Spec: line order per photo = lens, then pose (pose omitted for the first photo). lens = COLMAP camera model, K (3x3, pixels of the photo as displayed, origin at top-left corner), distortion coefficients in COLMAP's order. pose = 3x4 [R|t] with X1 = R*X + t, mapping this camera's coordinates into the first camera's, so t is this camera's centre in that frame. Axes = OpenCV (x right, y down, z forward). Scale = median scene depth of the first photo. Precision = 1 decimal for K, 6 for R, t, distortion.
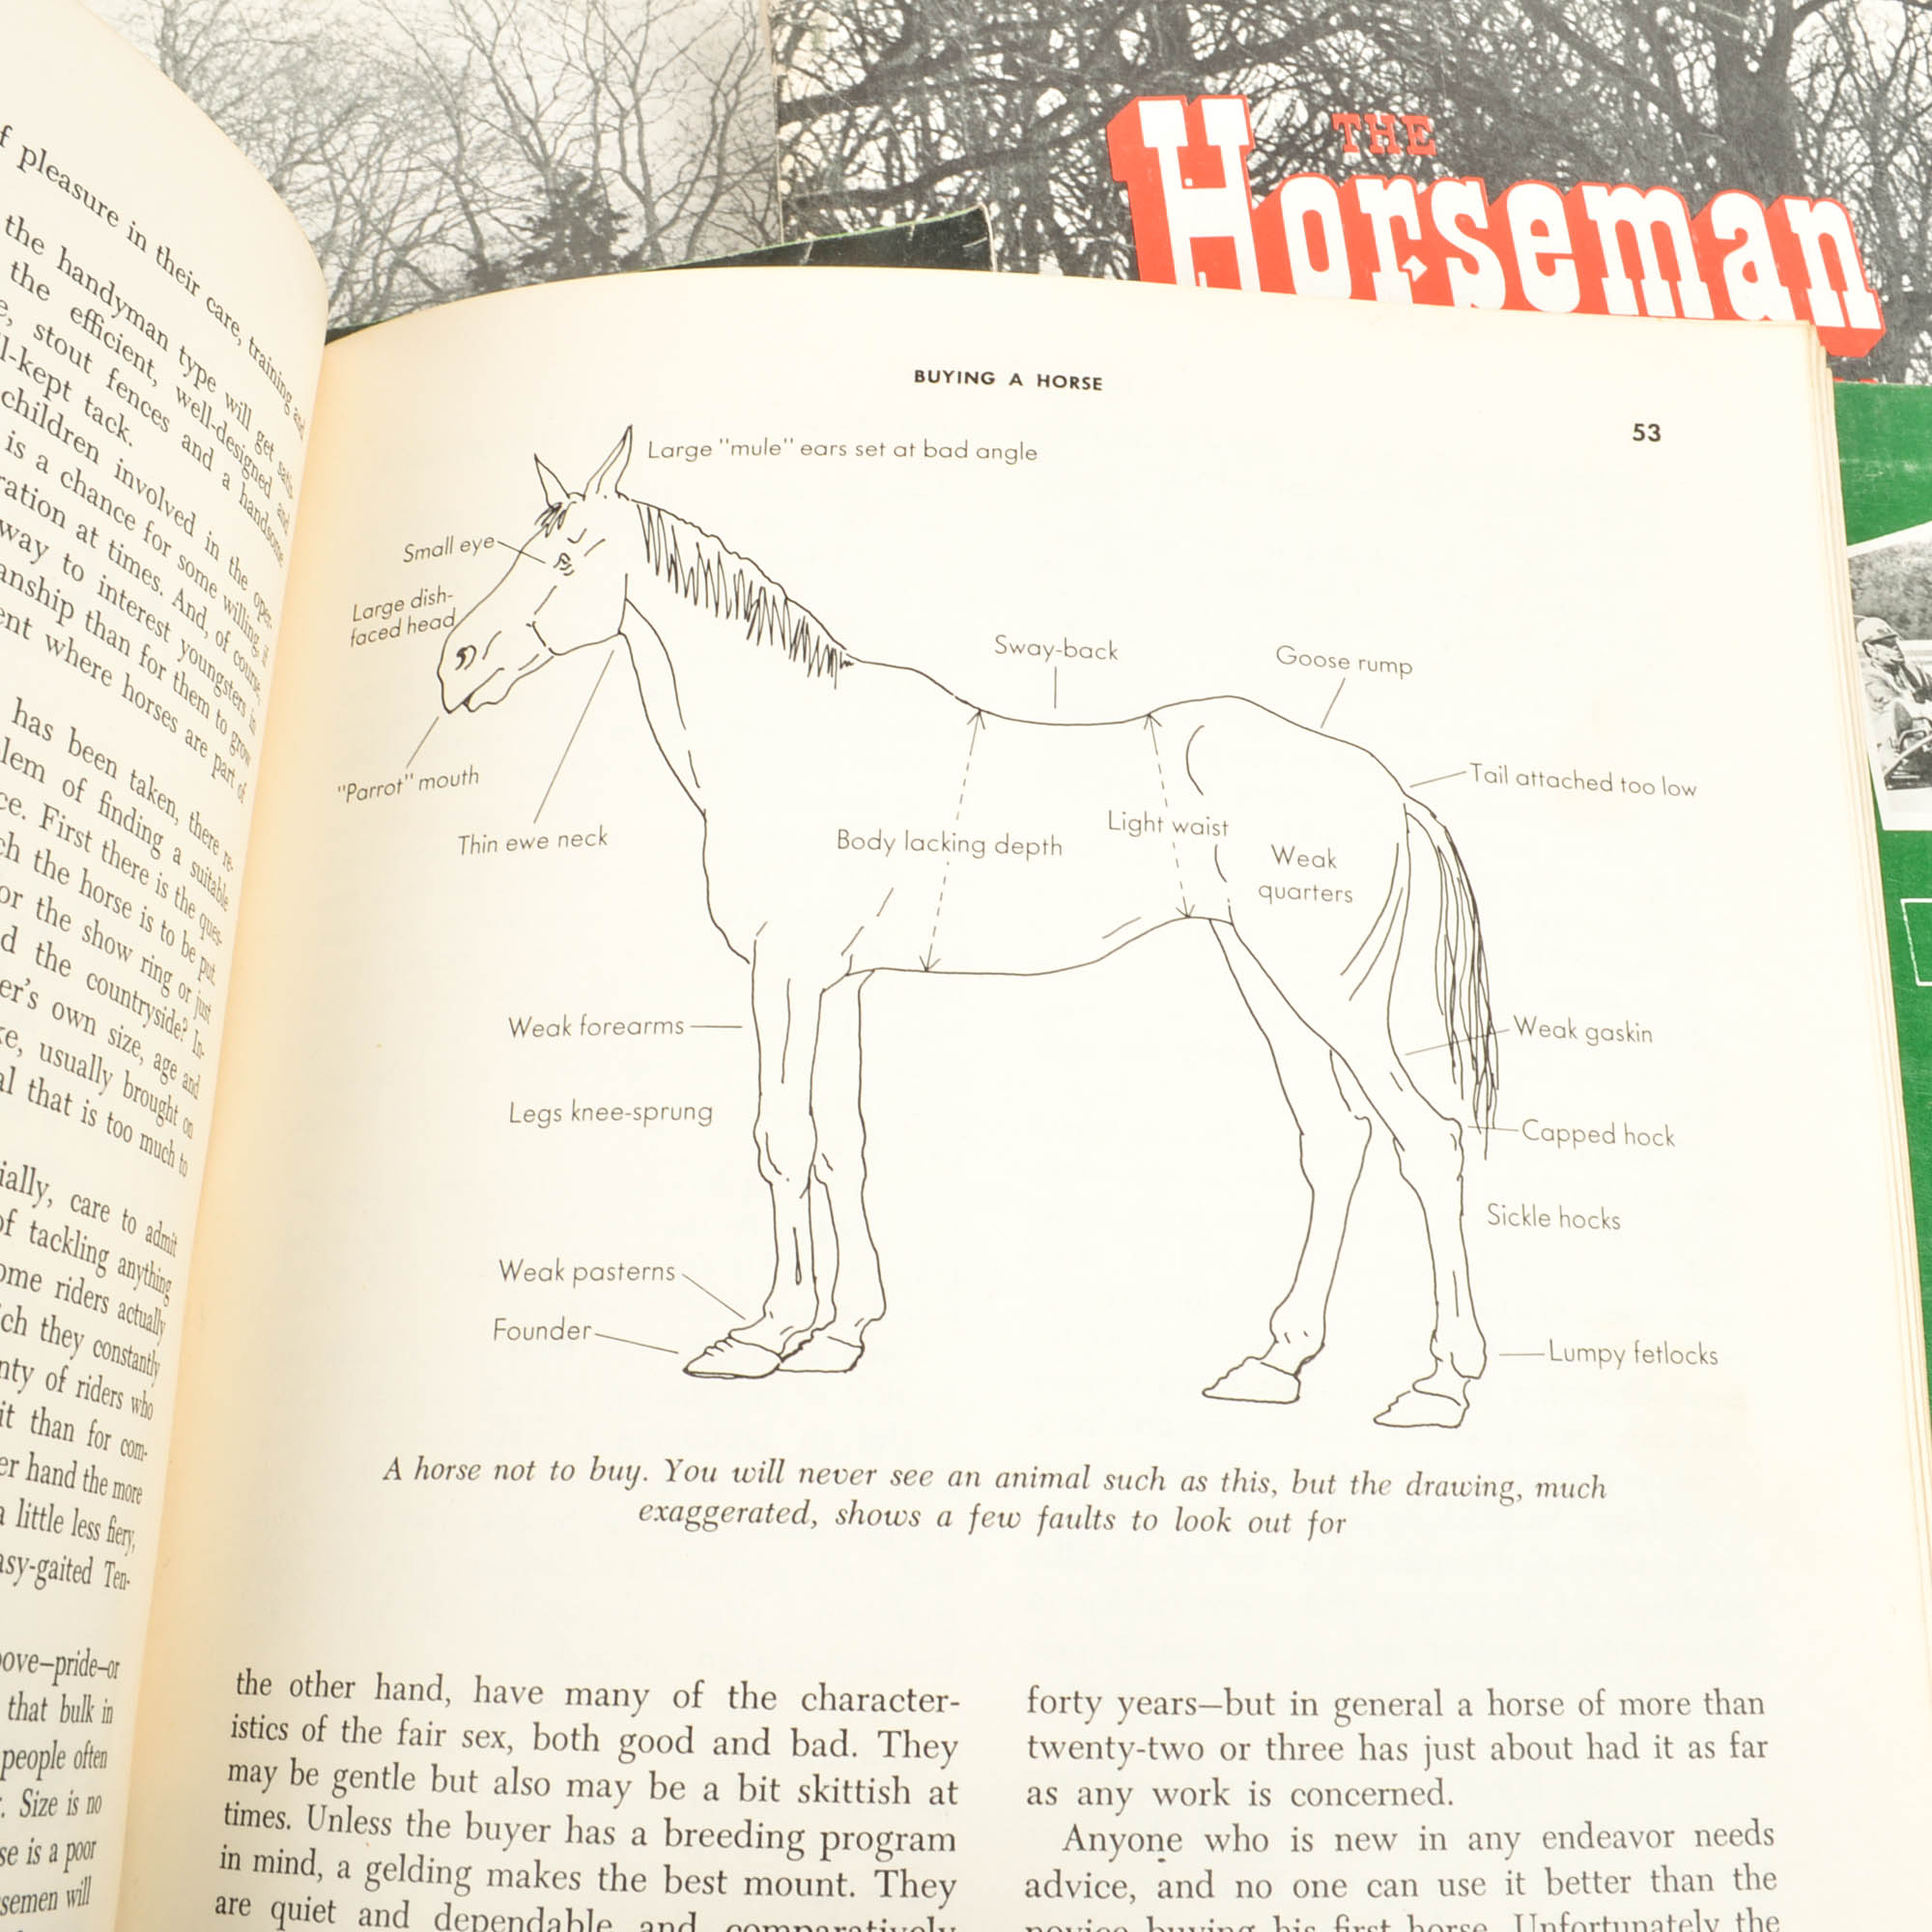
lens RADIAL K [[2219.3, 0, 995.5], [0, 2219.3, 970.5], [0, 0, 1]] dist [-0.092283, 0.012733]
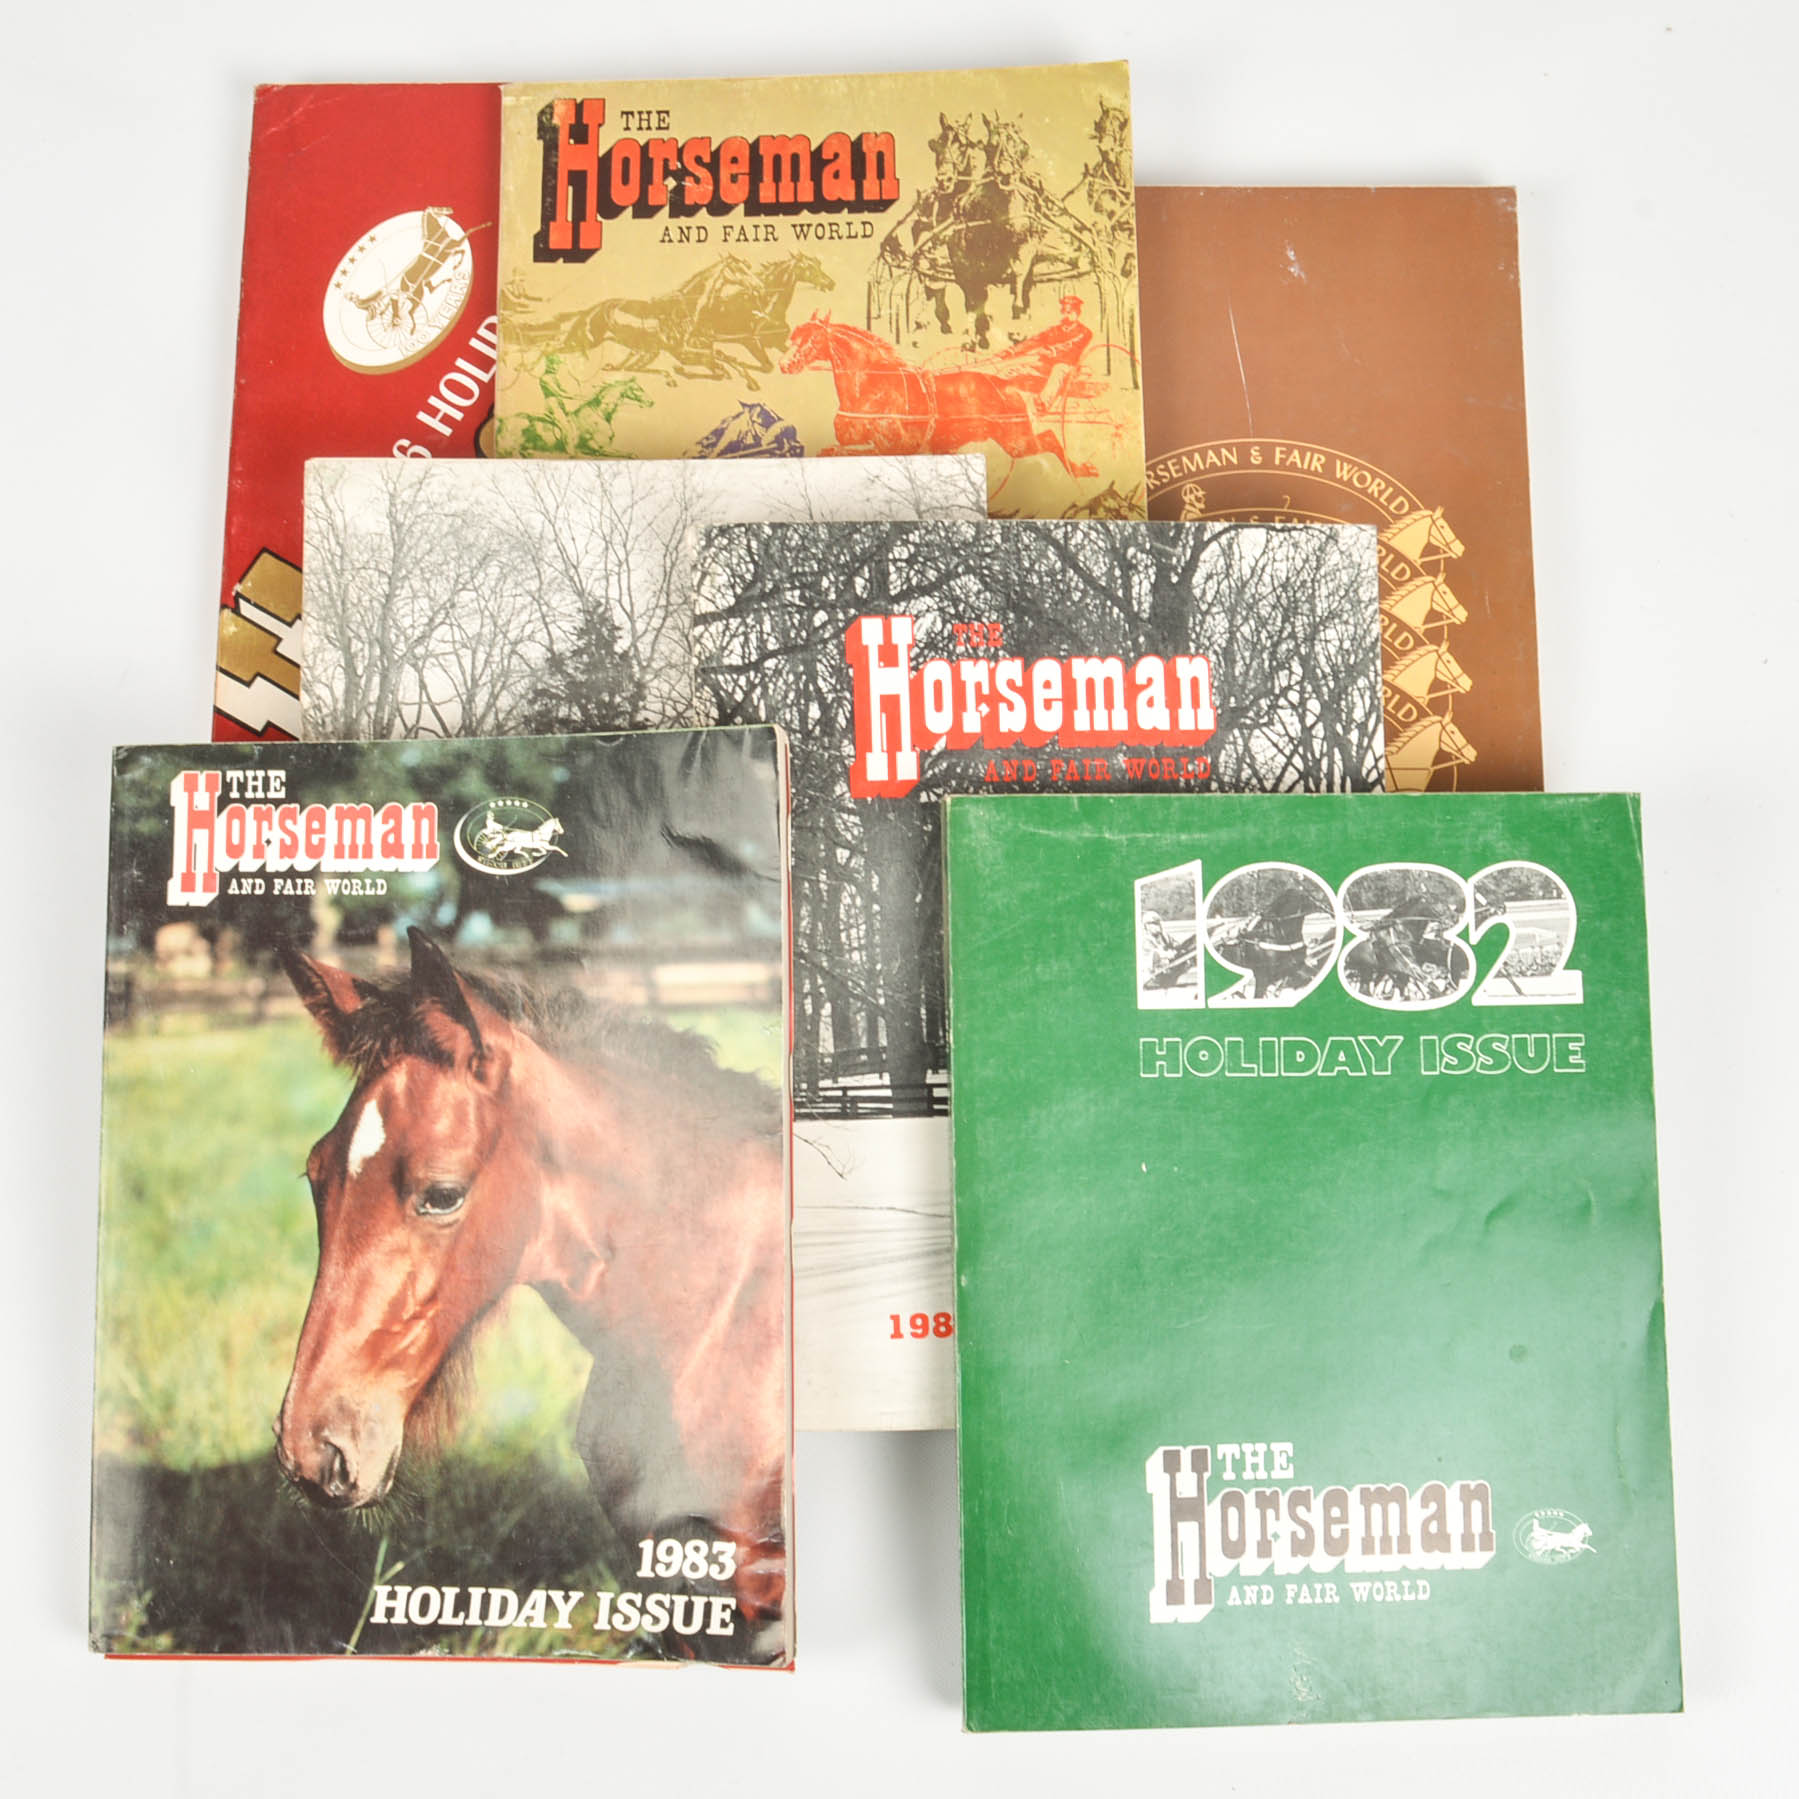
lens RADIAL K [[2624.1, 0, 899.5], [0, 2624.1, 899.5], [0, 0, 1]] dist [-0.071460, -0.012096]
pose [[0.998218, 0.048070, -0.035370, 0.203540], [-0.038618, 0.972121, 0.231277, -0.715582], [0.045501, -0.229498, 0.972245, -1.532183]]
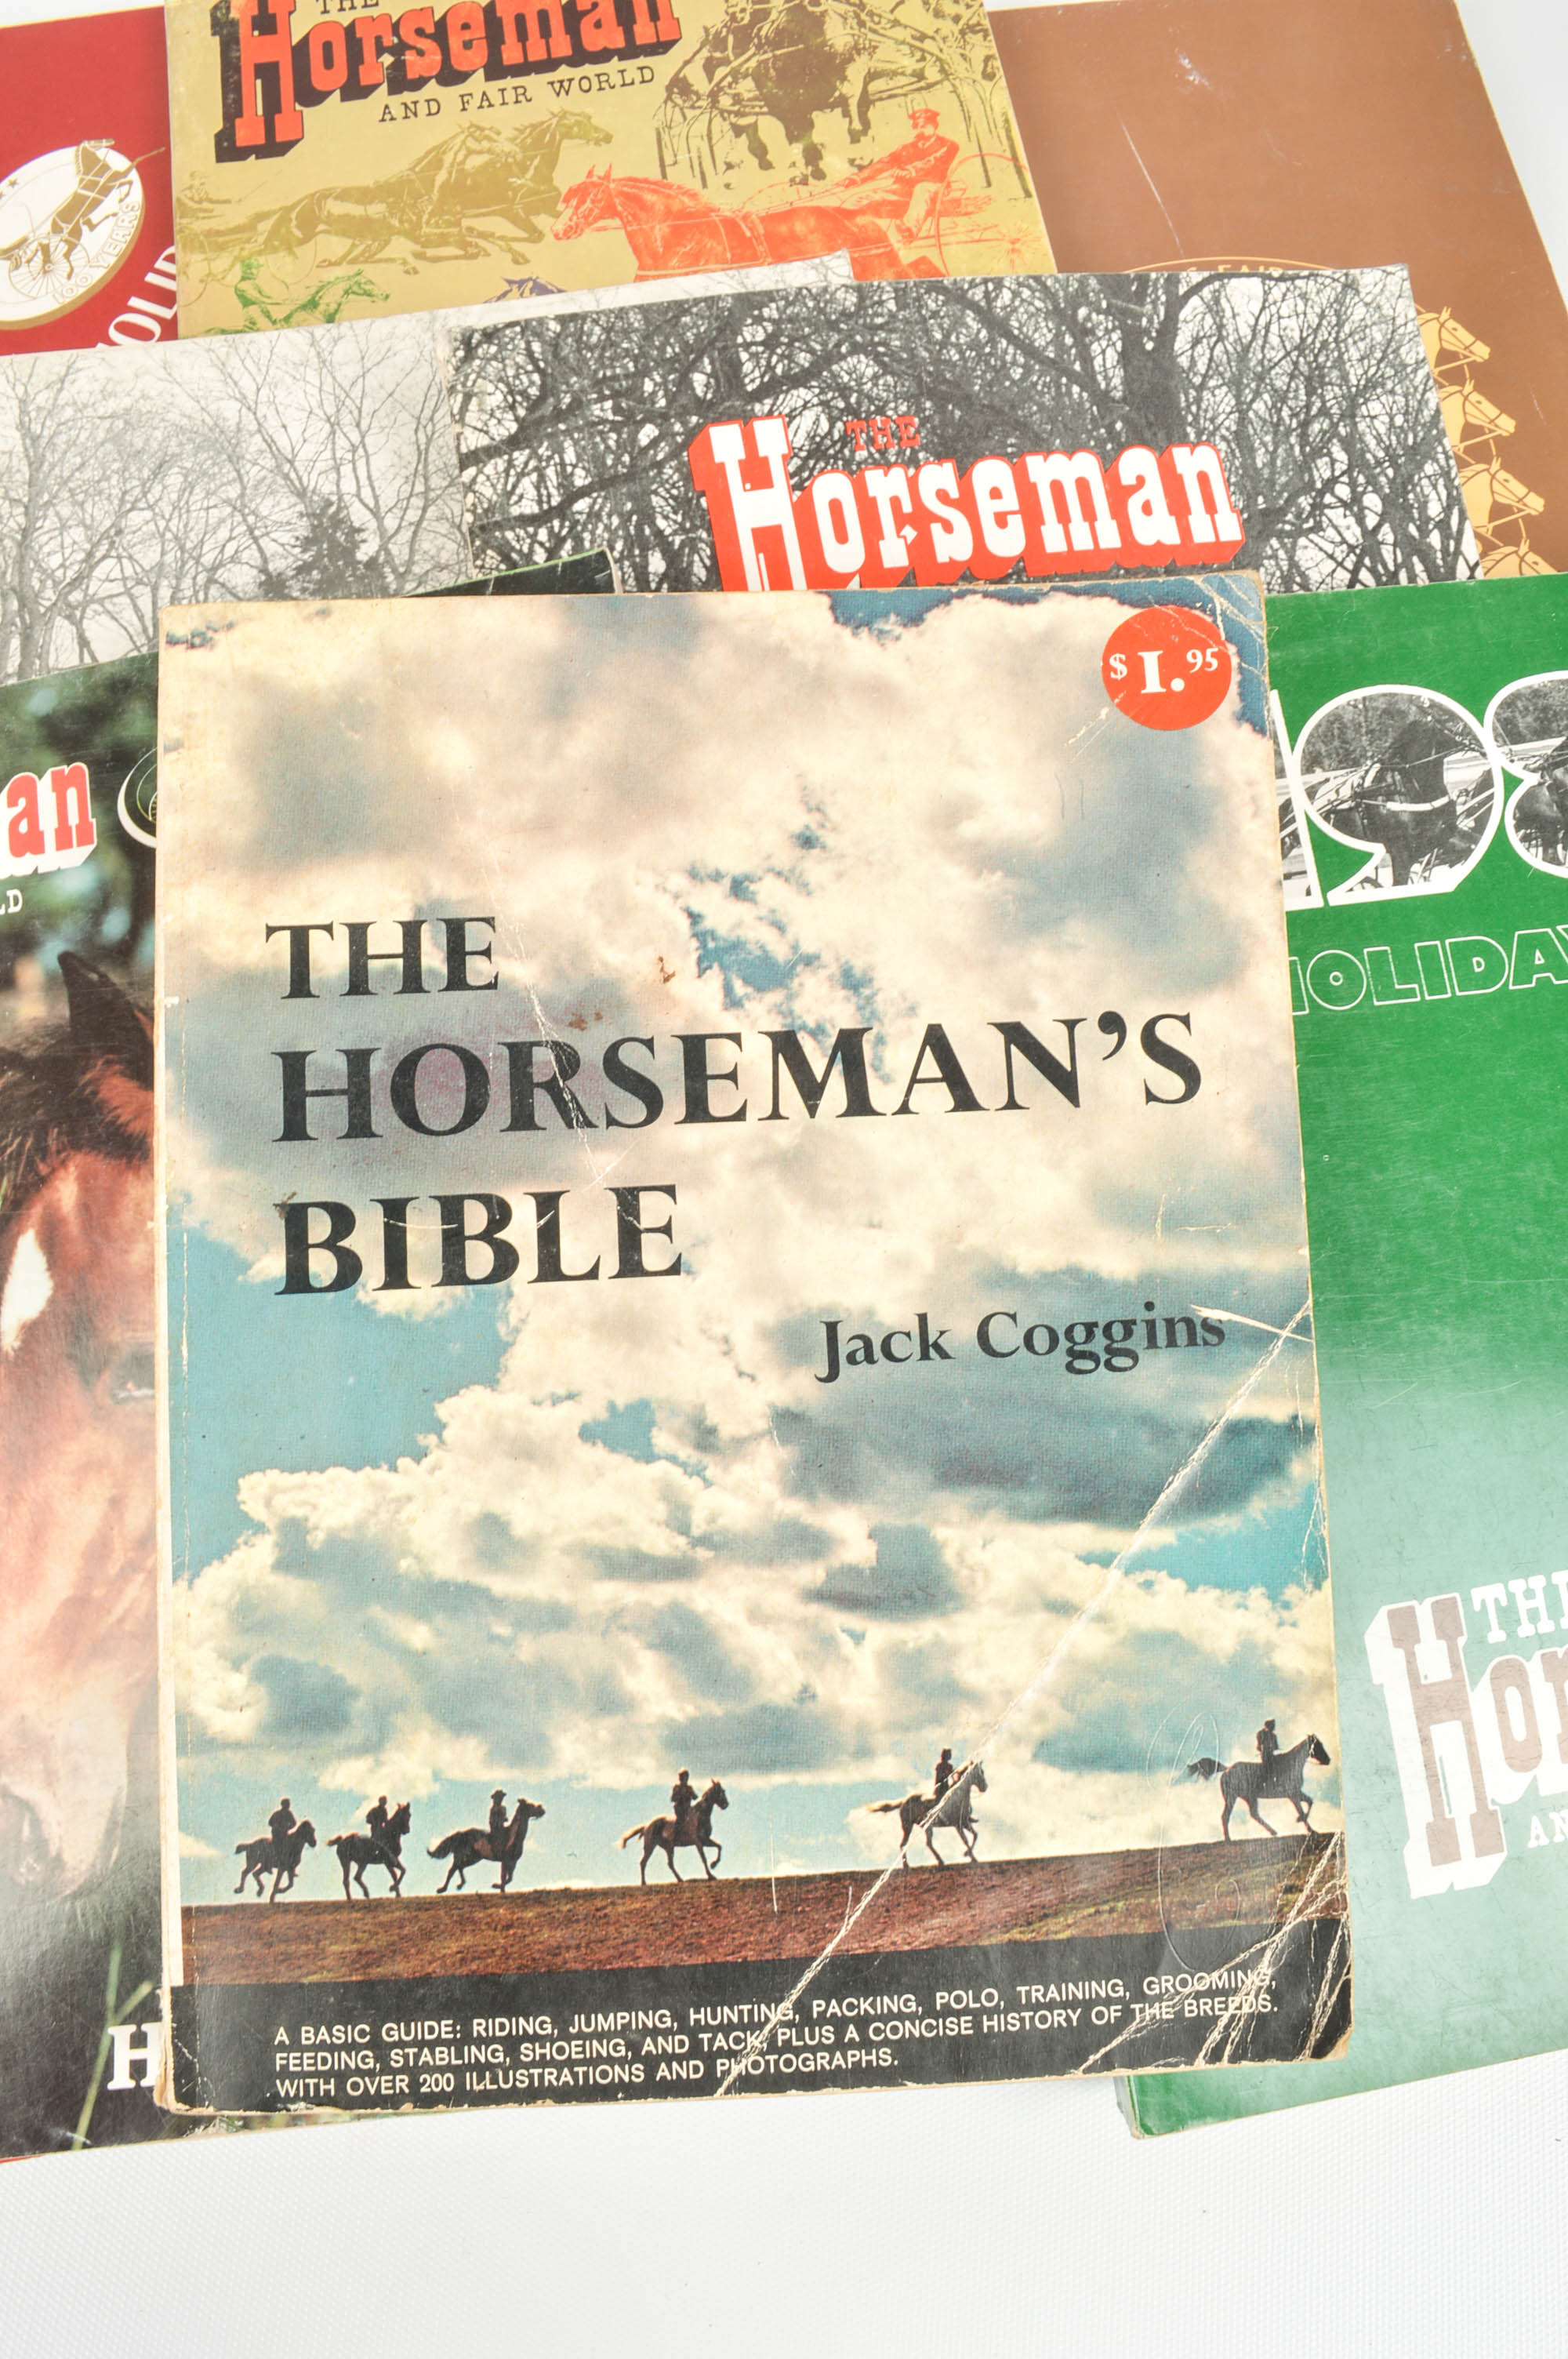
lens RADIAL K [[1799.7, 0, 784.0], [0, 1799.7, 1179.5], [0, 0, 1]] dist [-0.093332, 0.017405]
pose [[0.996082, -0.088407, -0.002006, 0.072074], [0.087549, 0.982715, 0.163117, -0.097828], [-0.012449, -0.162653, 0.986605, -0.219390]]
